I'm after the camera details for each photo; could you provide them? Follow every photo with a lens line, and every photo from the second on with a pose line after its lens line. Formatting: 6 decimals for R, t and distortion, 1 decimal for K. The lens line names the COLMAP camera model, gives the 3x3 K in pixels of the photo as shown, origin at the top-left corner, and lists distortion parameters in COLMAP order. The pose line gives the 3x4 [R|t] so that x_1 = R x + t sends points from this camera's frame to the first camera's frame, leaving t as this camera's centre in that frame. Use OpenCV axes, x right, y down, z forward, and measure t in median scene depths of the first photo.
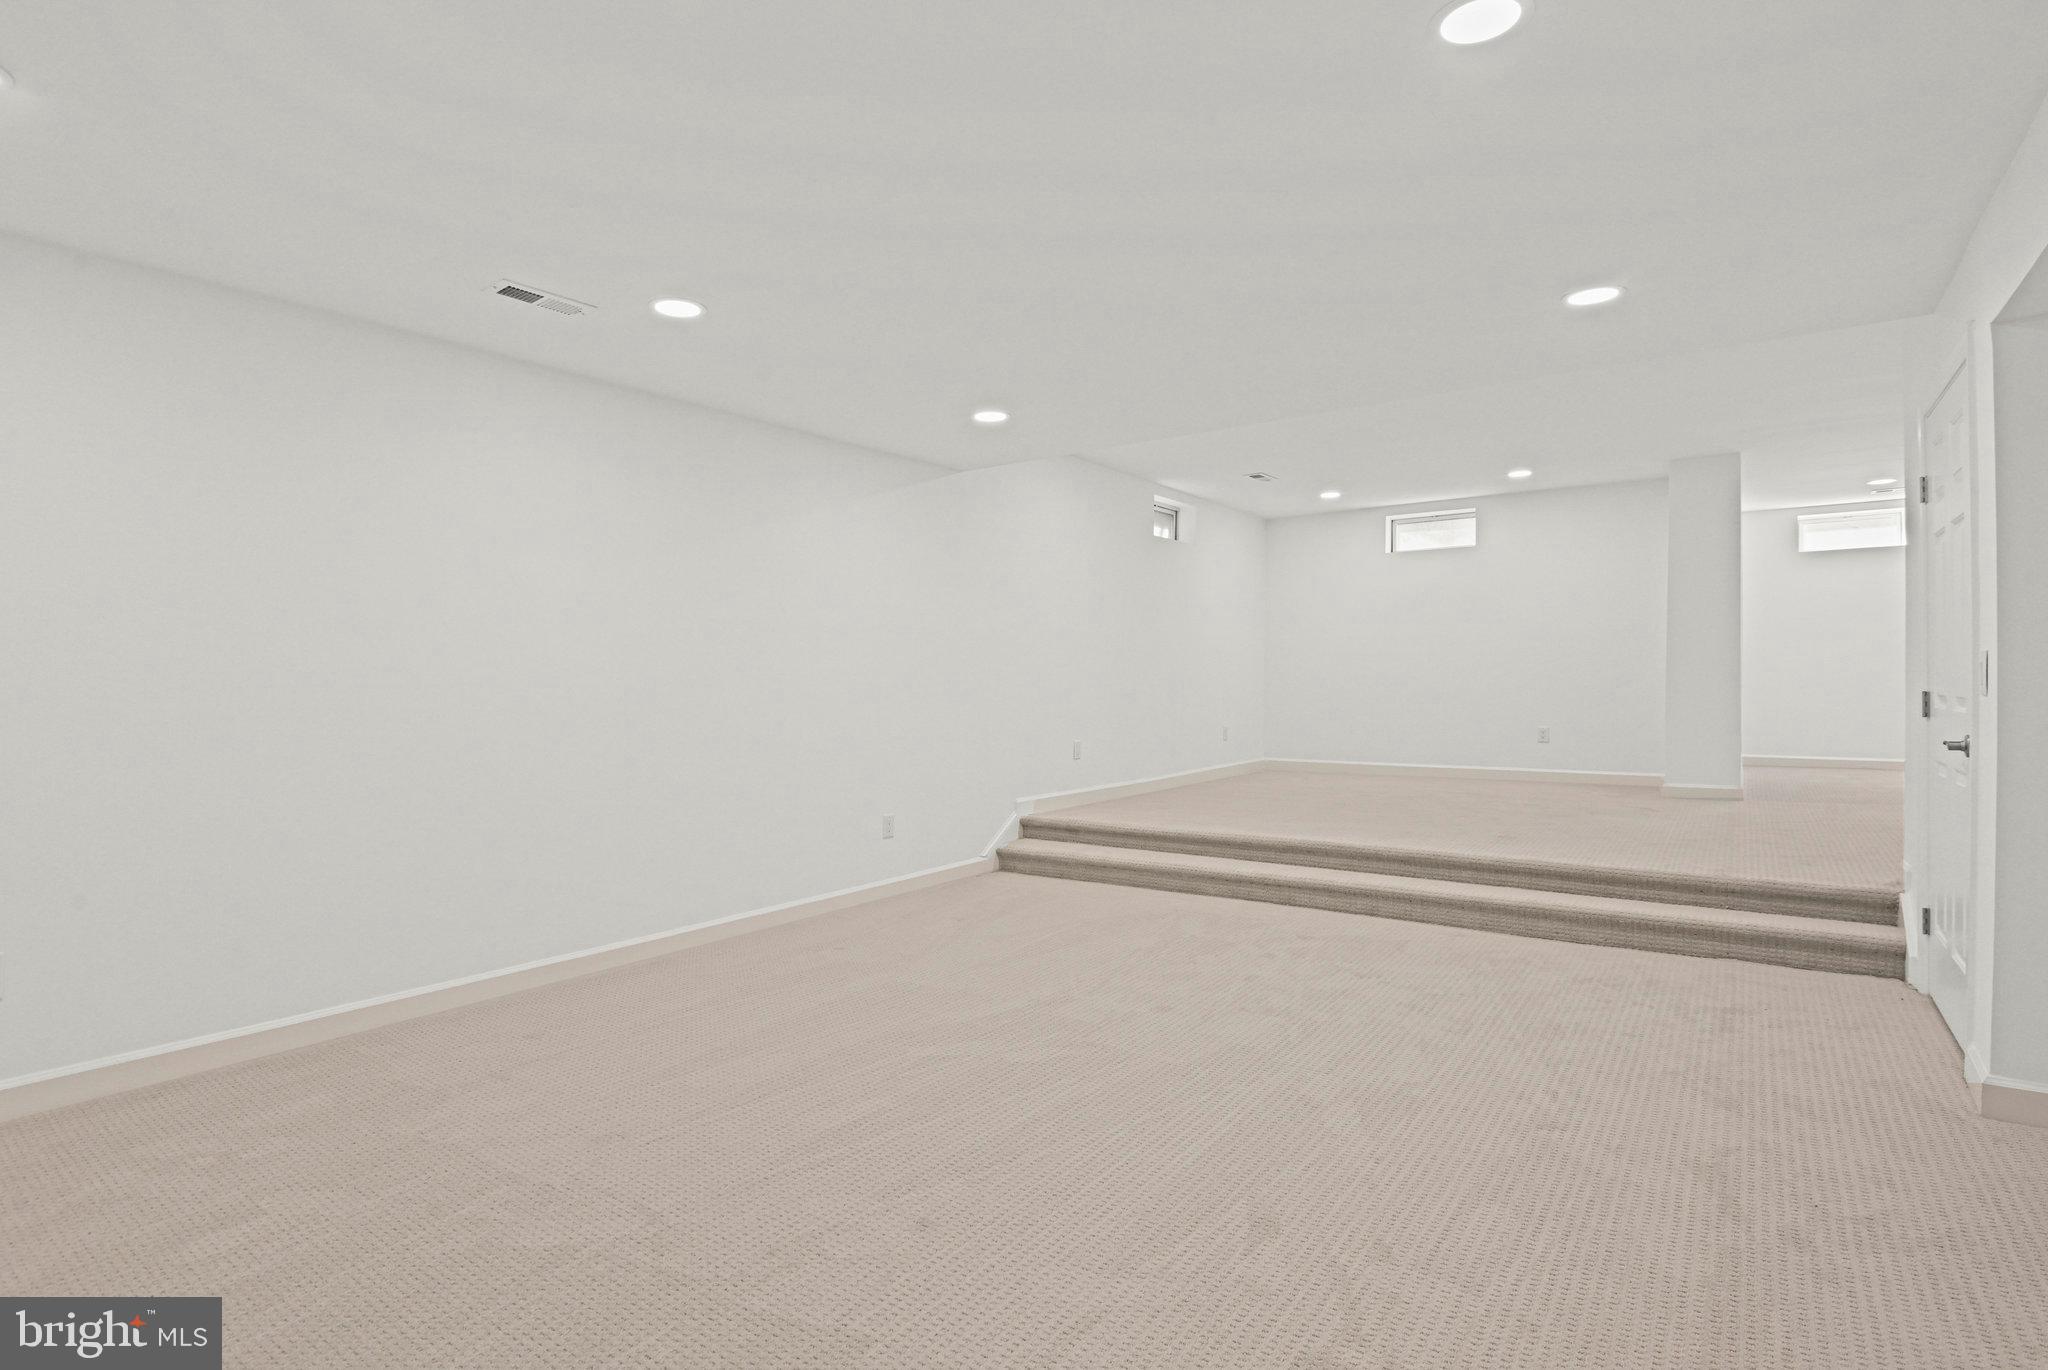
lens RADIAL K [[982.0, 0, 1008.5], [0, 982.0, 681.0], [0, 0, 1]] dist [0.001438, -0.001354]
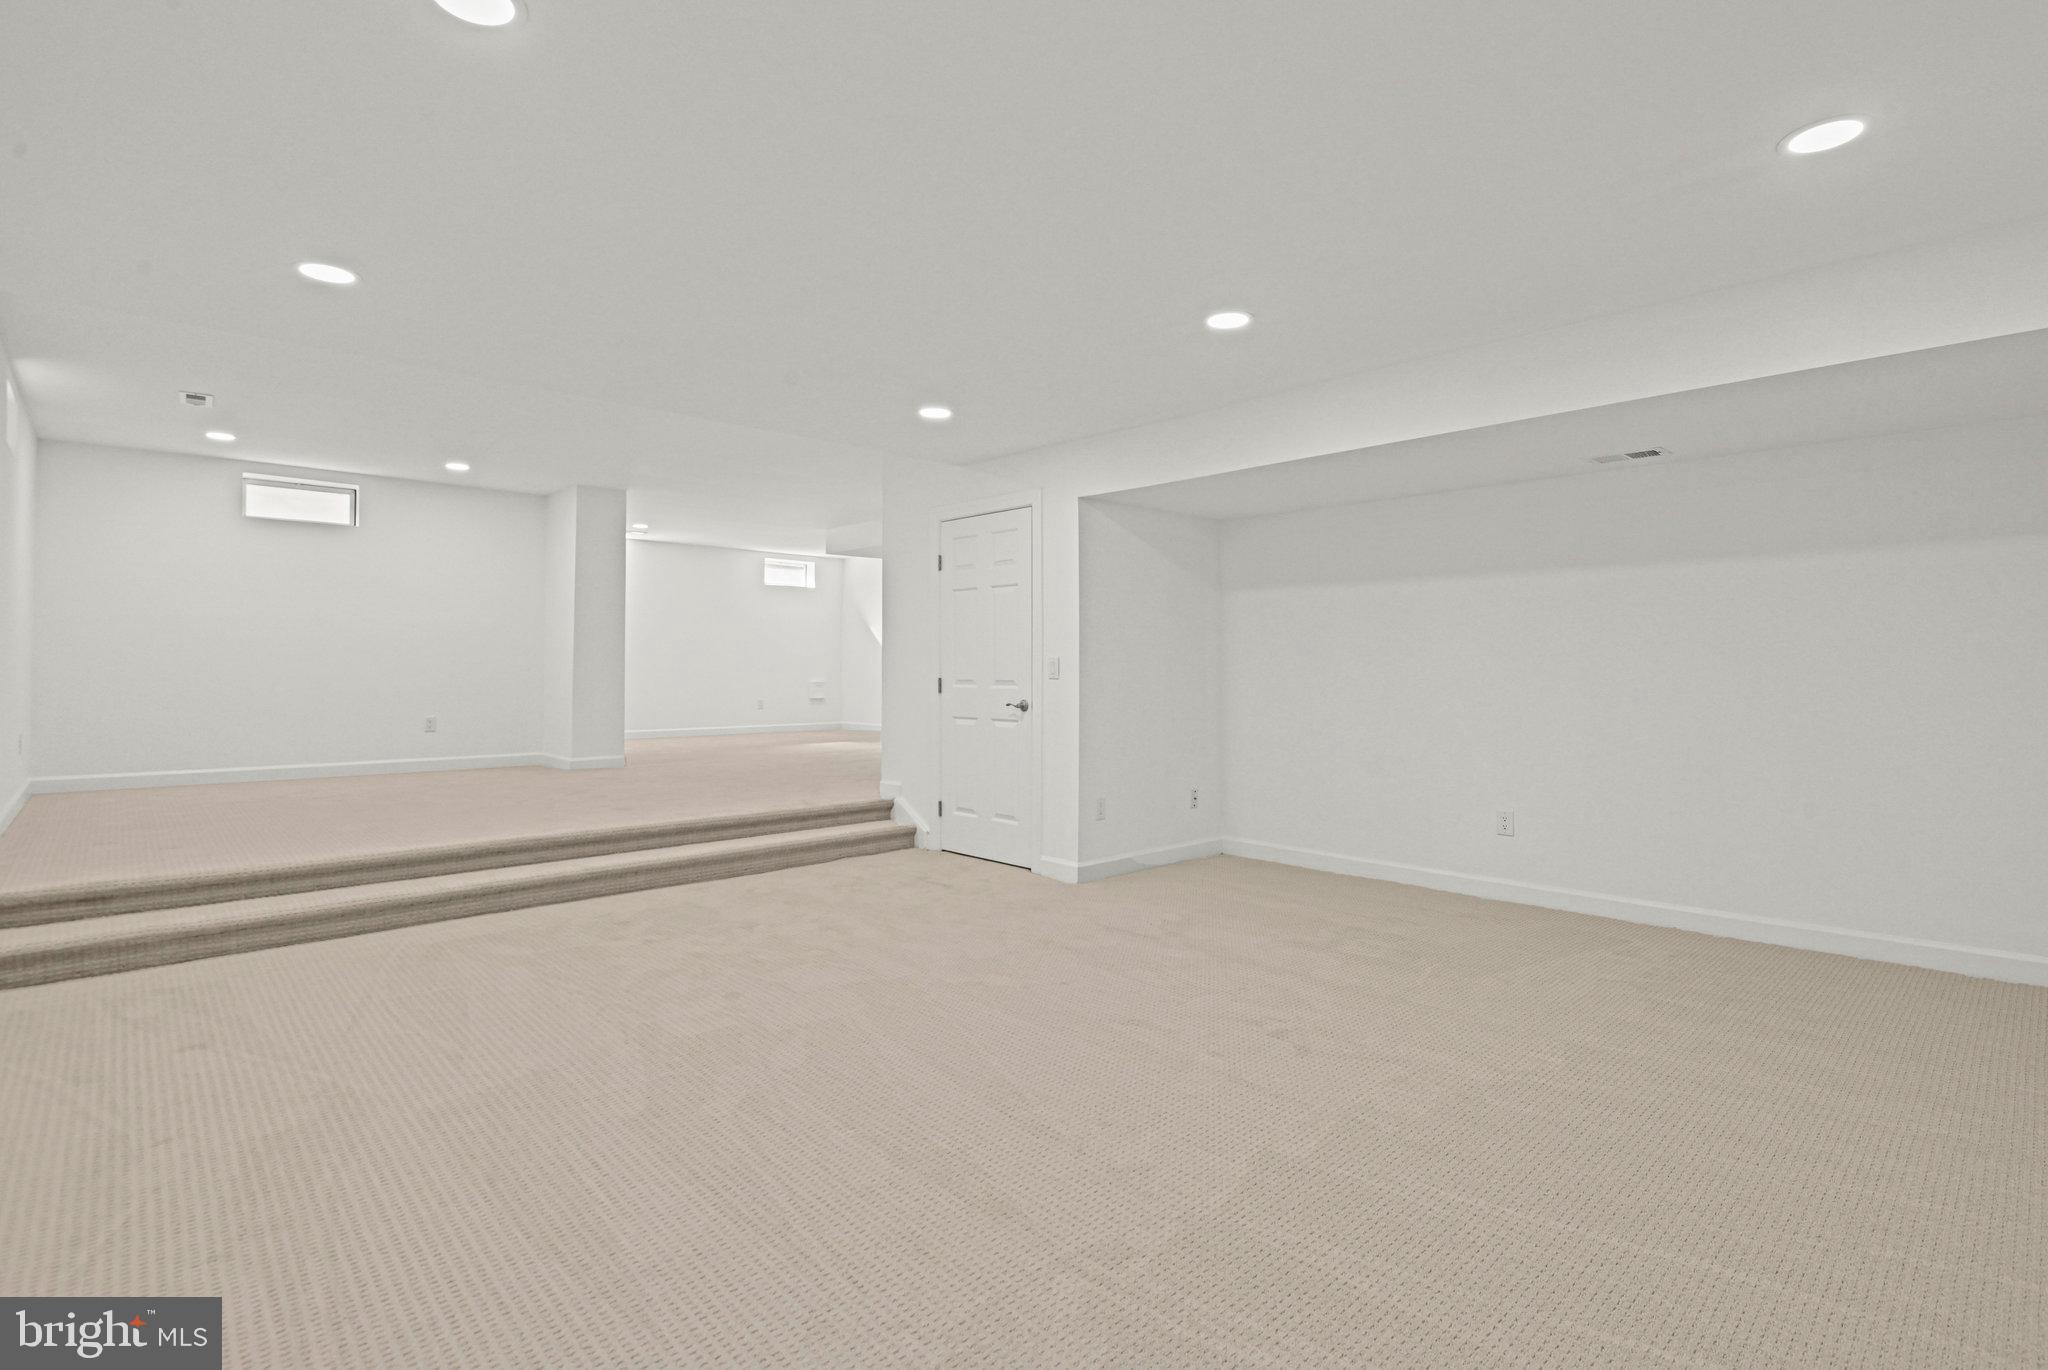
lens RADIAL K [[982.0, 0, 1005.7], [0, 982.0, 681.2], [0, 0, 1]] dist [0.001438, -0.001354]
pose [[0.227595, -0.004565, 0.973745, -0.342696], [-0.003003, 0.999981, 0.005390, 0.003470], [-0.973751, -0.004151, 0.227577, 0.223036]]
